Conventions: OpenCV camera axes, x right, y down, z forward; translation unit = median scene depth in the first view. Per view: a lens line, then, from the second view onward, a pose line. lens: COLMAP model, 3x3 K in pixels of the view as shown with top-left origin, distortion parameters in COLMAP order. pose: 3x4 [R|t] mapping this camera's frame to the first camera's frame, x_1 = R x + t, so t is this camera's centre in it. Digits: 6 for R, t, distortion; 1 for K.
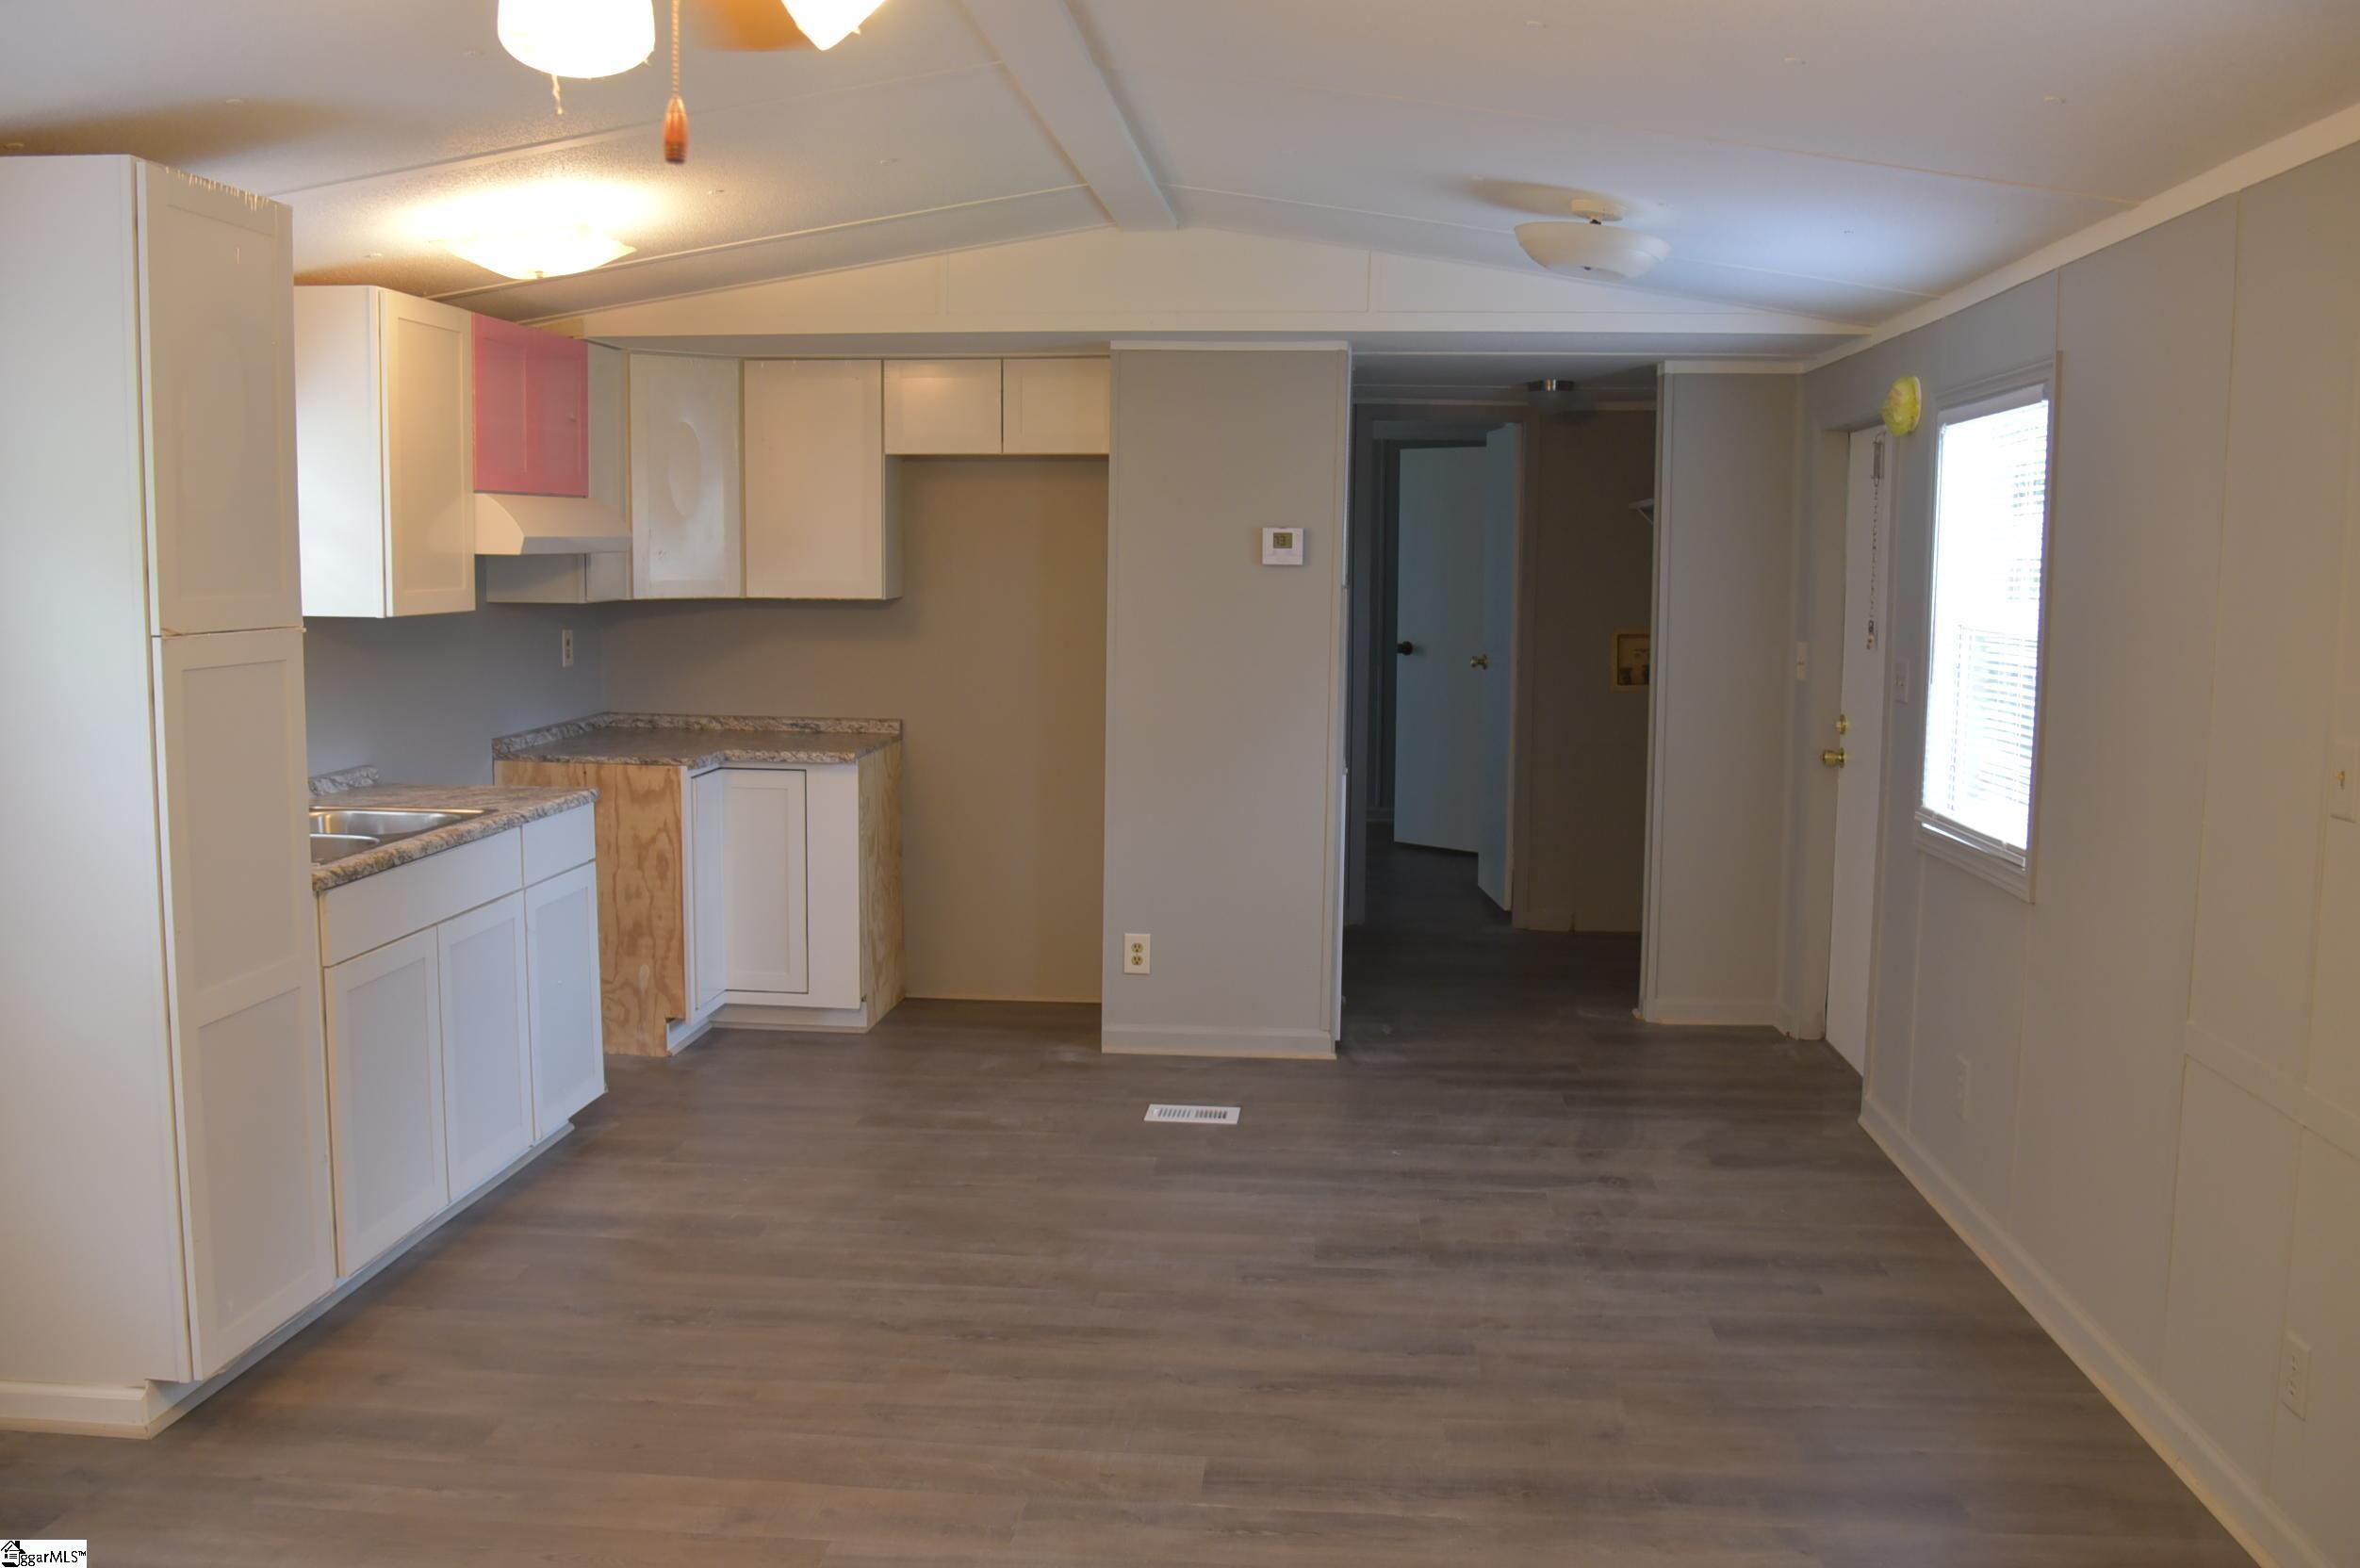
lens RADIAL K [[1994.0, 0, 1175.1], [0, 1994.0, 788.2], [0, 0, 1]] dist [-0.109307, 0.090543]
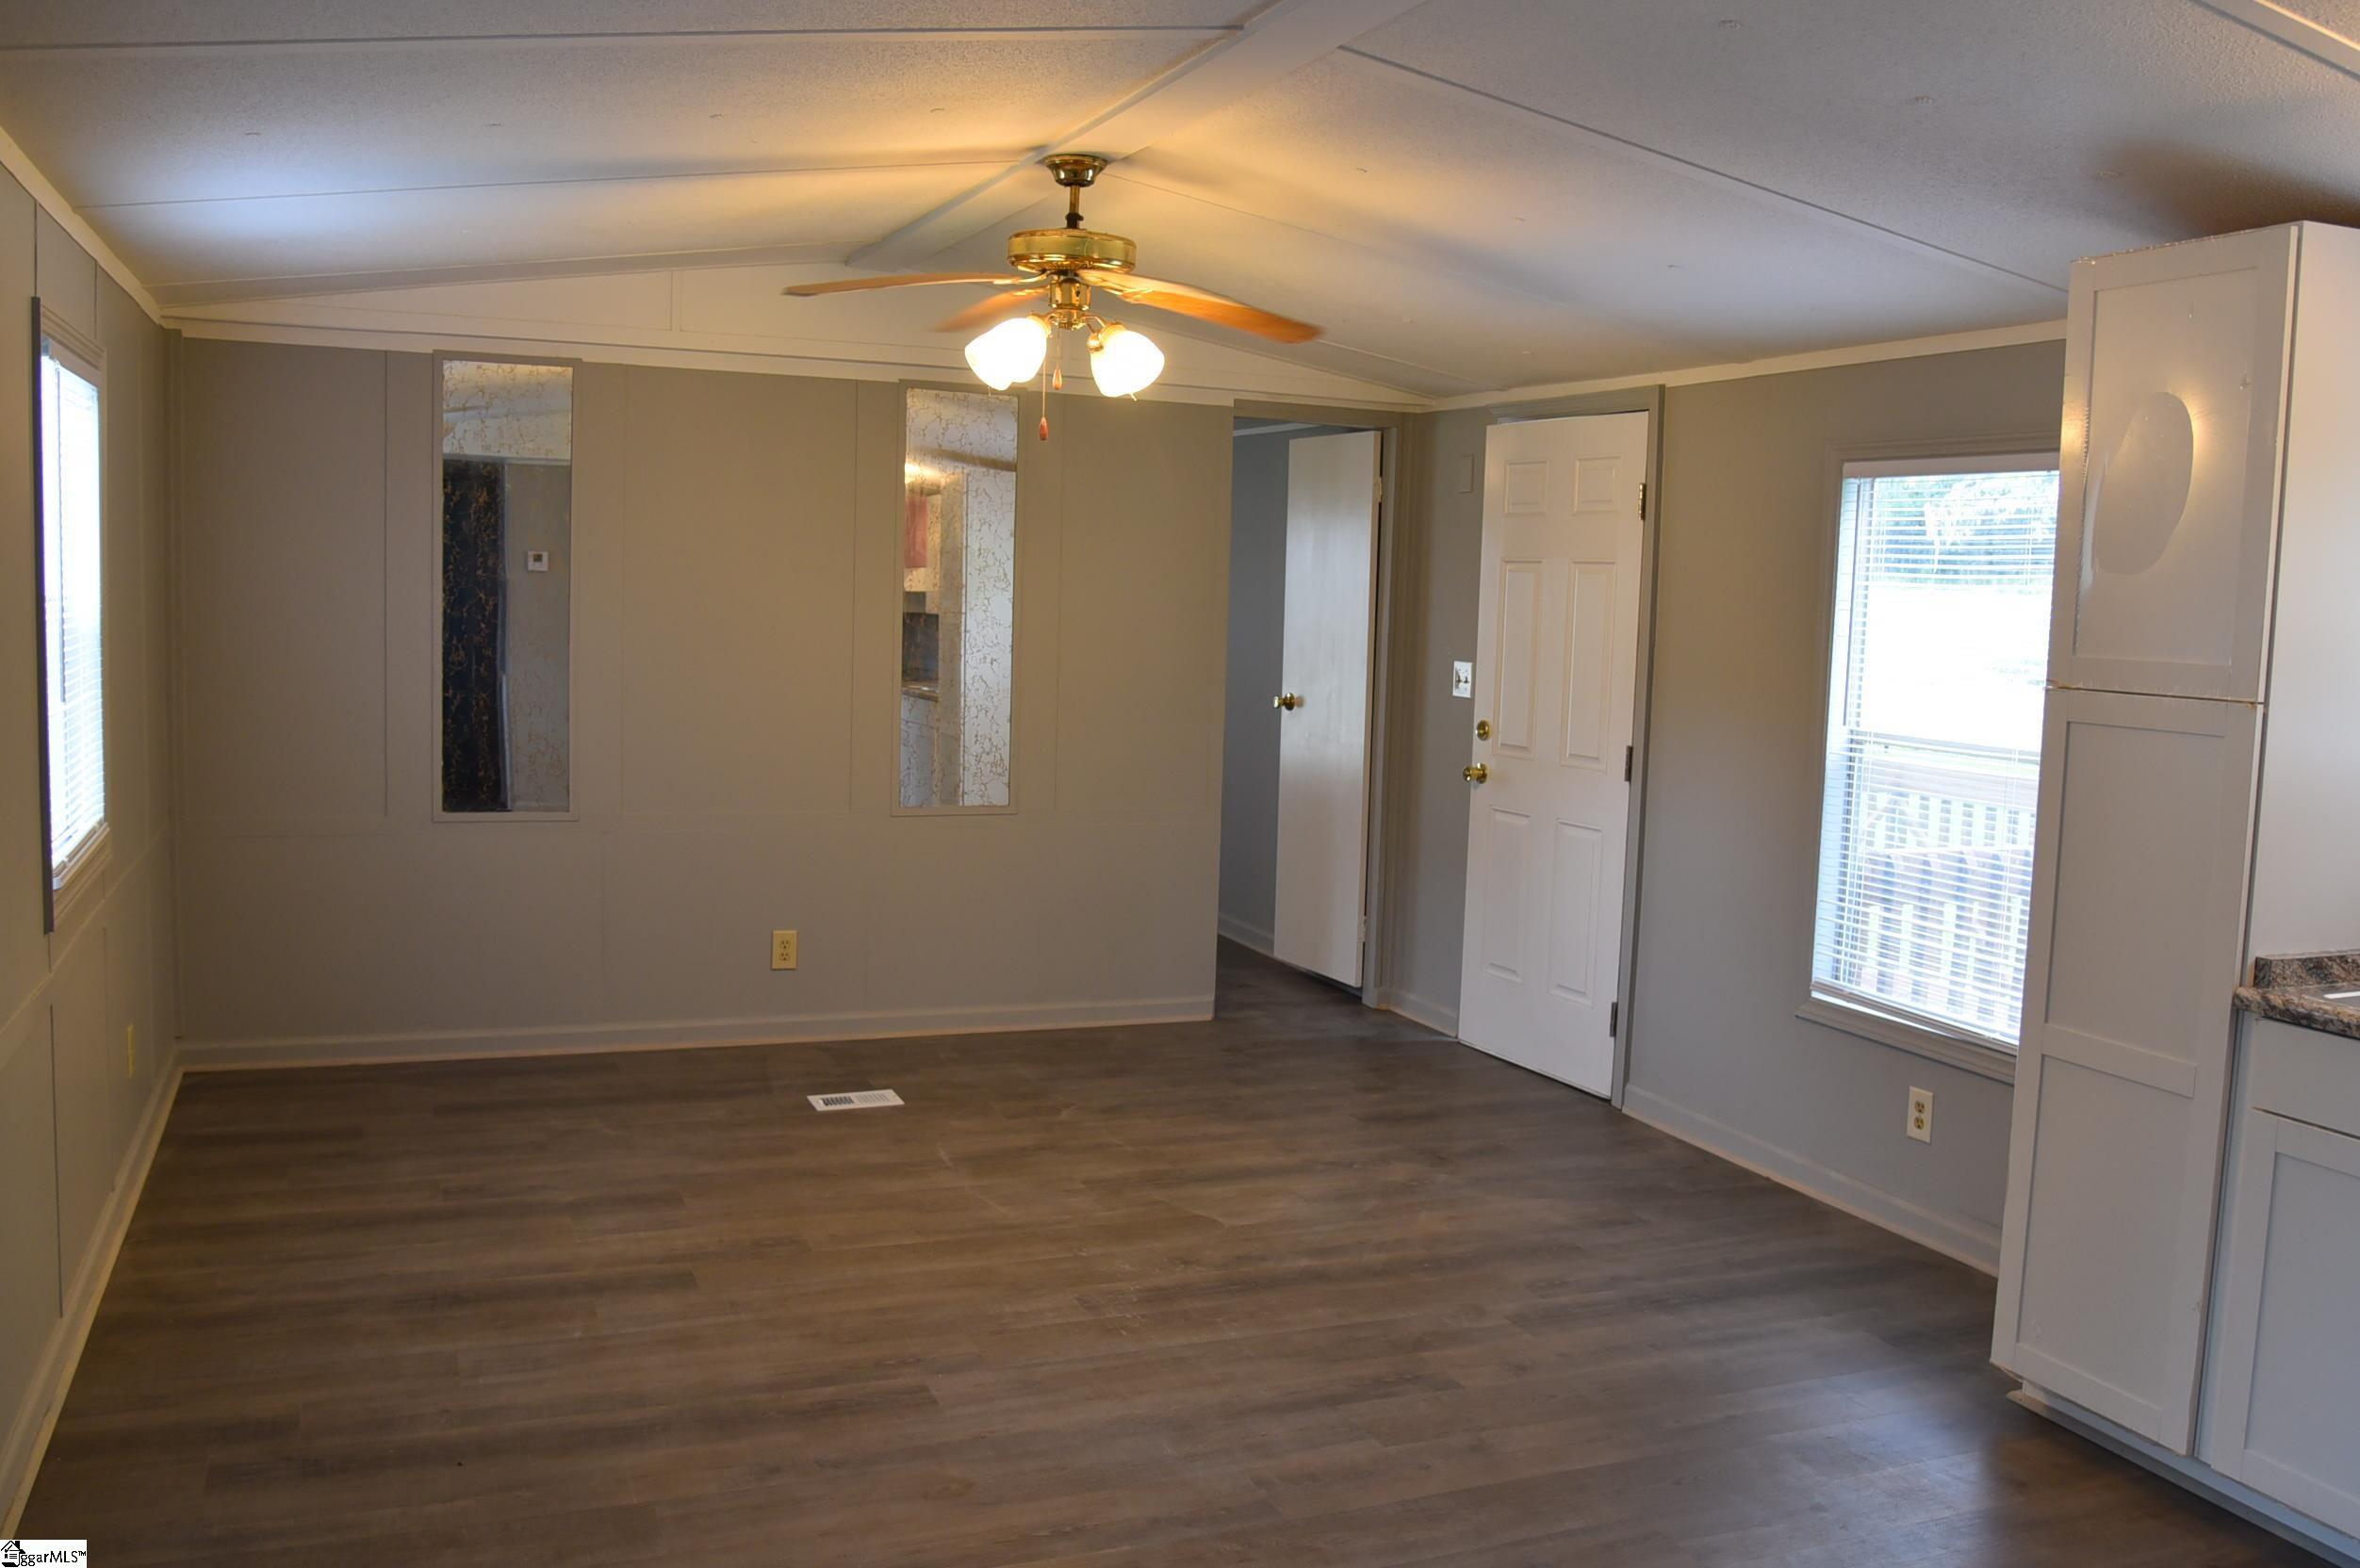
lens RADIAL K [[1994.0, 0, 1175.1], [0, 1994.0, 788.2], [0, 0, 1]] dist [-0.109307, 0.090543]
pose [[-0.888940, 0.009211, -0.457932, 0.229099], [-0.093684, 0.975004, 0.201472, -0.105588], [0.448341, 0.221997, -0.865857, 0.935020]]
